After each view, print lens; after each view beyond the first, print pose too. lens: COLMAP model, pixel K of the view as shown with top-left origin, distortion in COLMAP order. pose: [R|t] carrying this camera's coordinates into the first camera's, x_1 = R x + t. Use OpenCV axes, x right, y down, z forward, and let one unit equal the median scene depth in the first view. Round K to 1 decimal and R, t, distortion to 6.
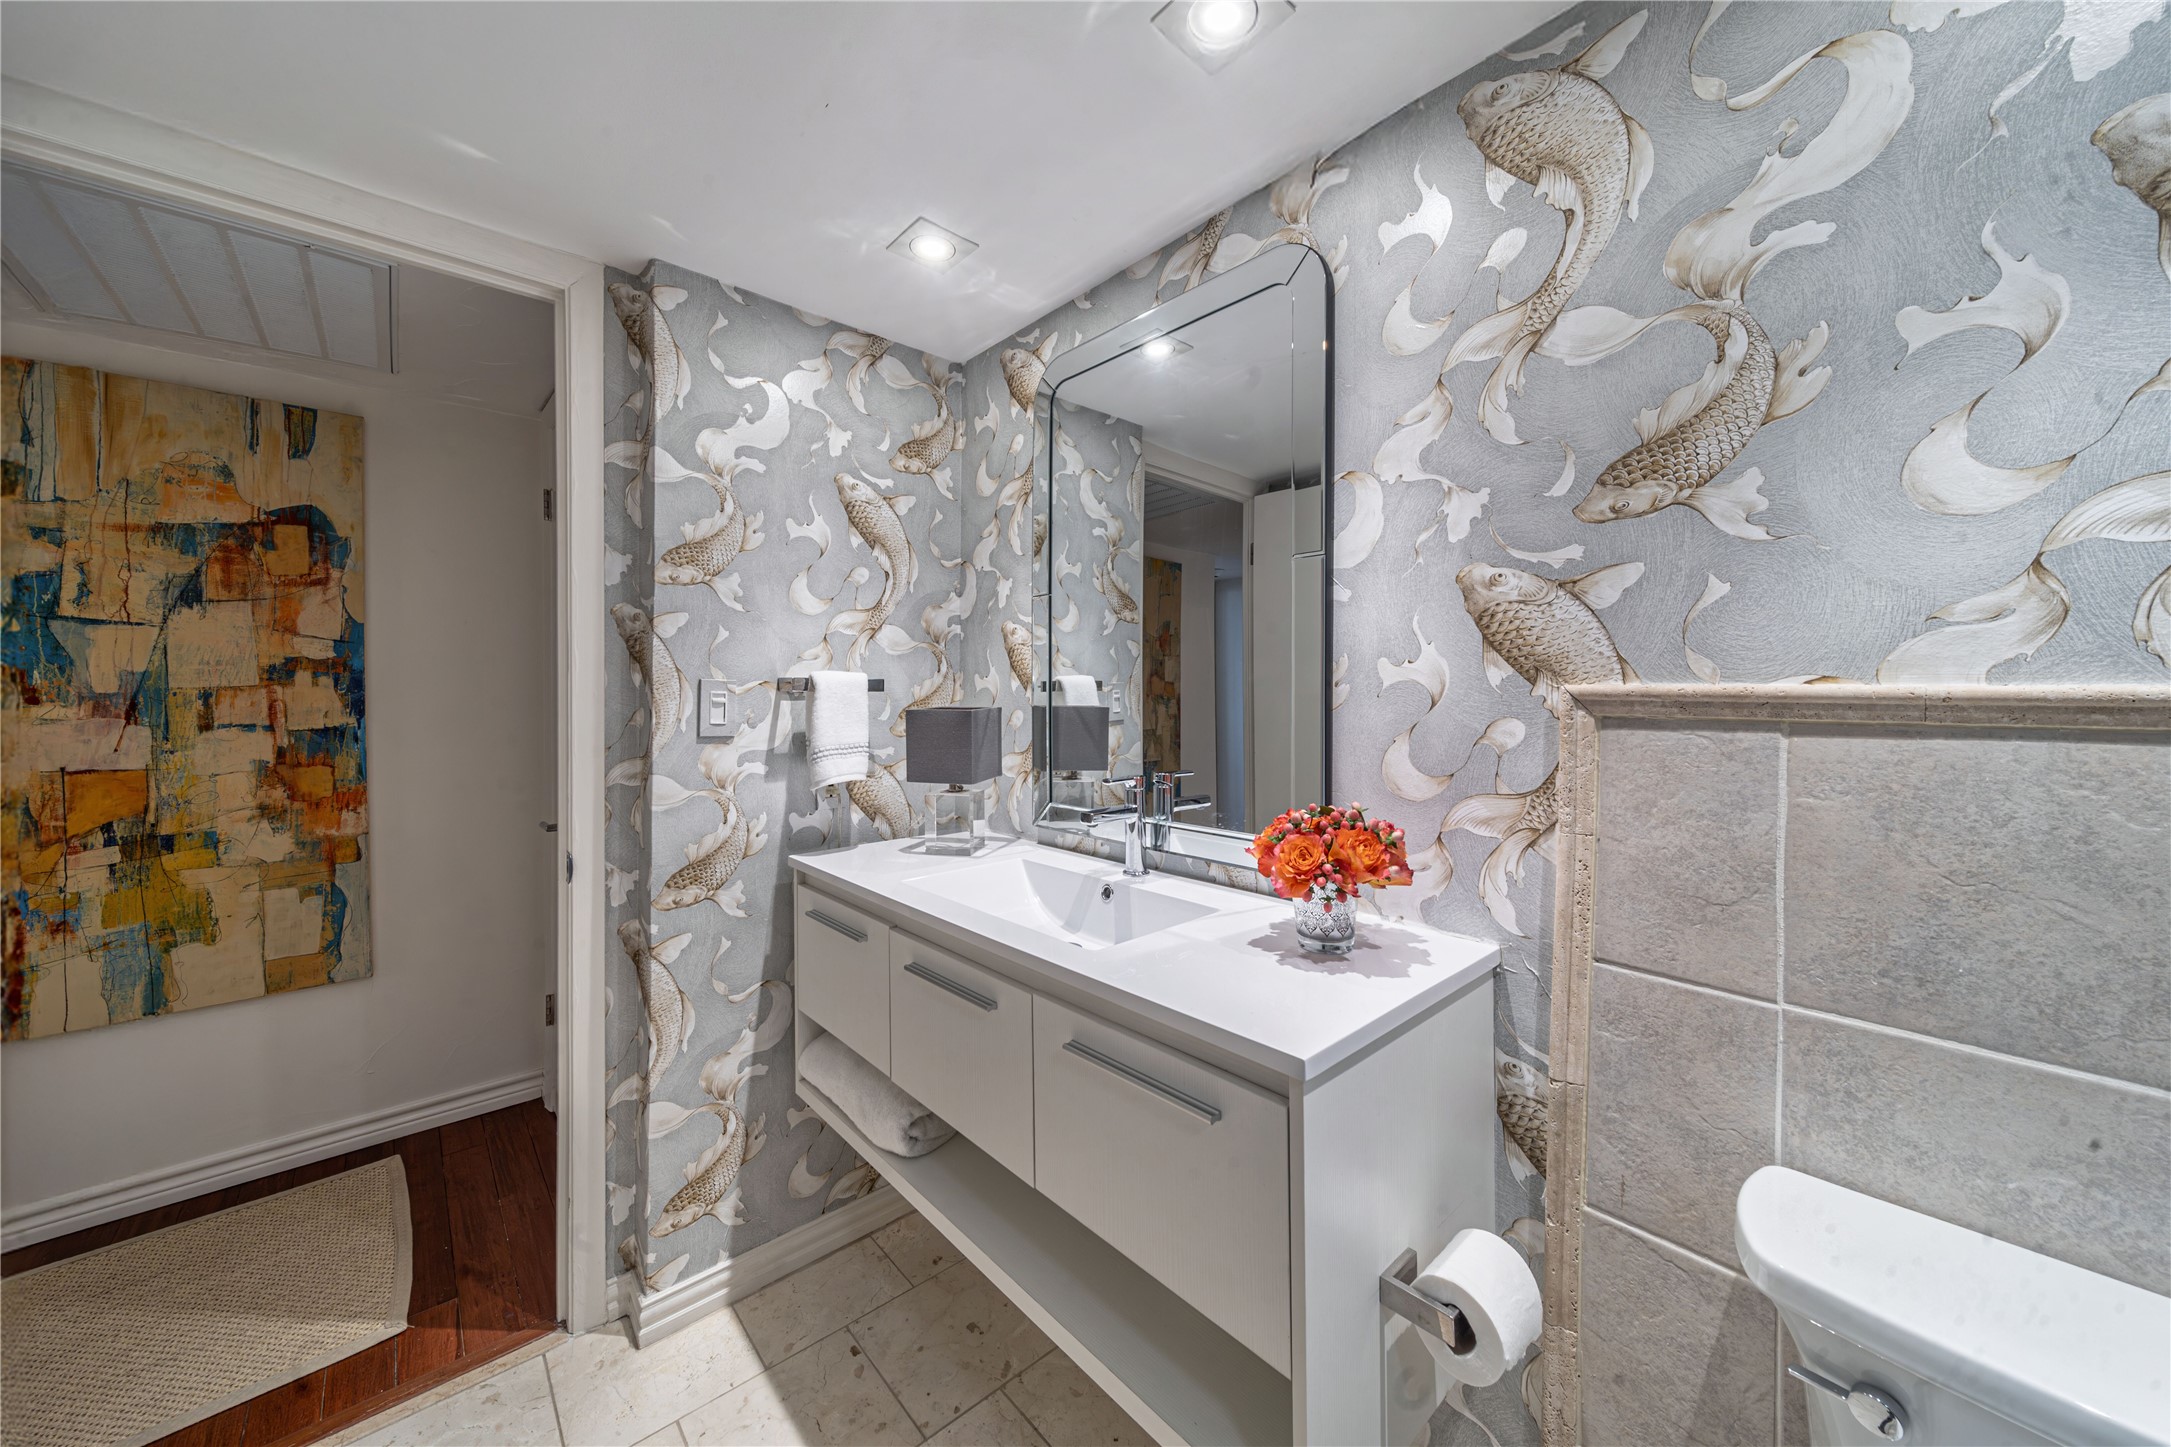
lens RADIAL K [[782.2, 0, 1086.5], [0, 782.2, 701.5], [0, 0, 1]] dist [0.010103, -0.000032]
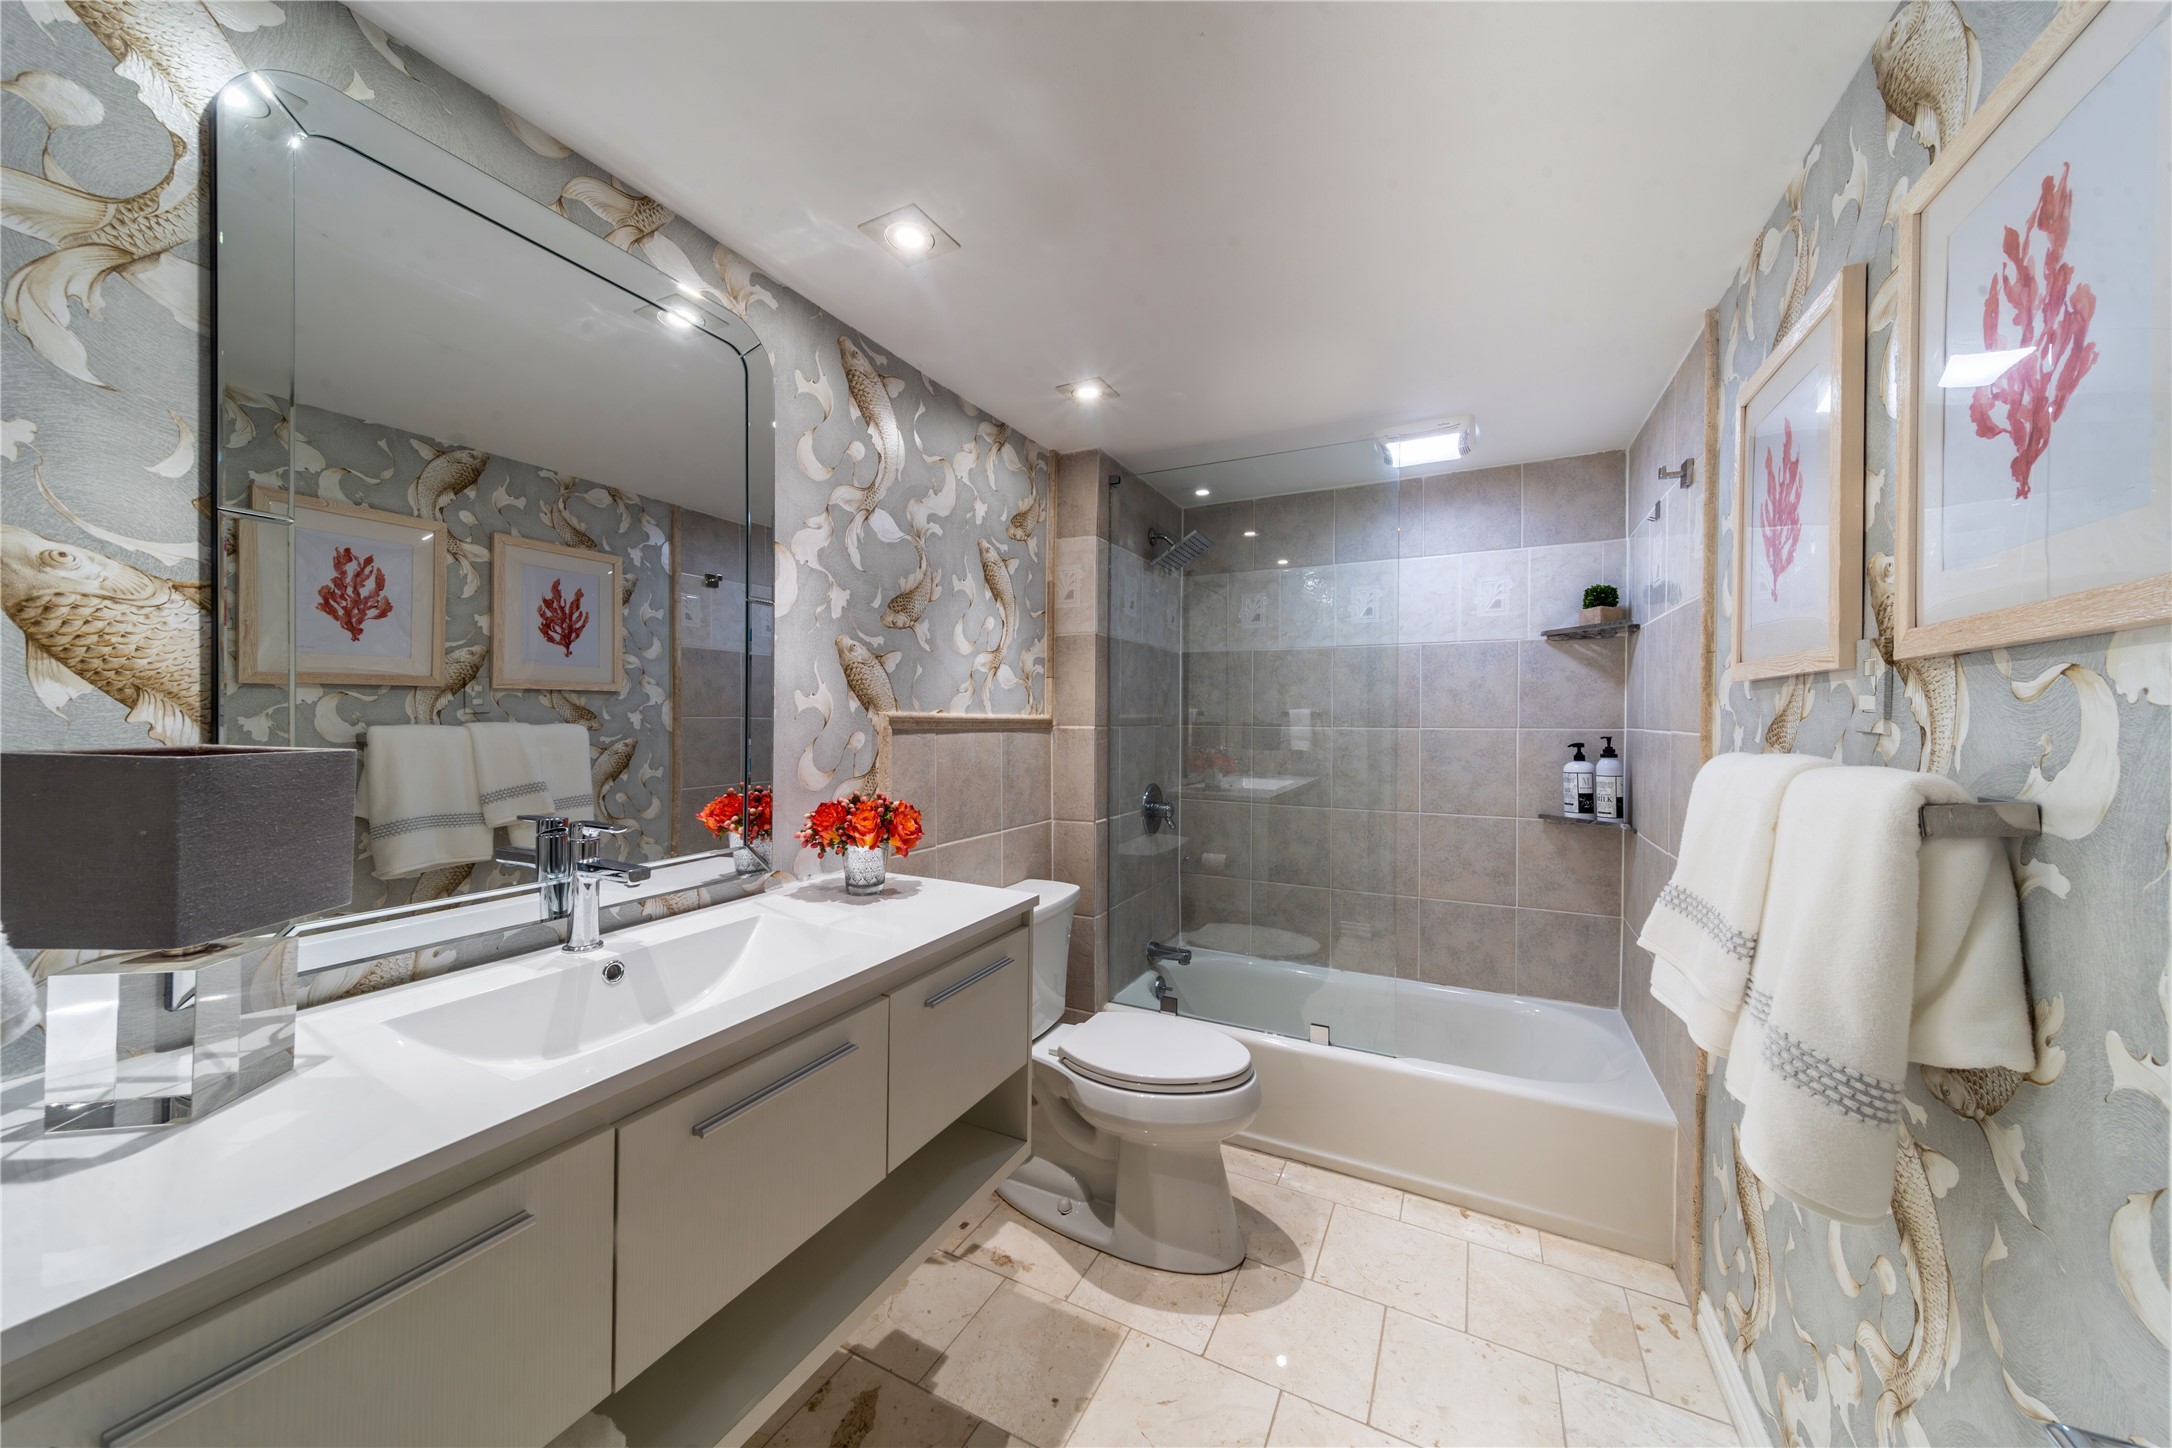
lens RADIAL K [[742.7, 0, 1081.1], [0, 742.7, 723.4], [0, 0, 1]] dist [0.008586, -0.000410]
pose [[-0.353943, -0.011851, 0.935192, -1.144632], [0.001479, 0.999911, 0.013231, -0.016480], [-0.935266, 0.006066, -0.353894, 1.140125]]
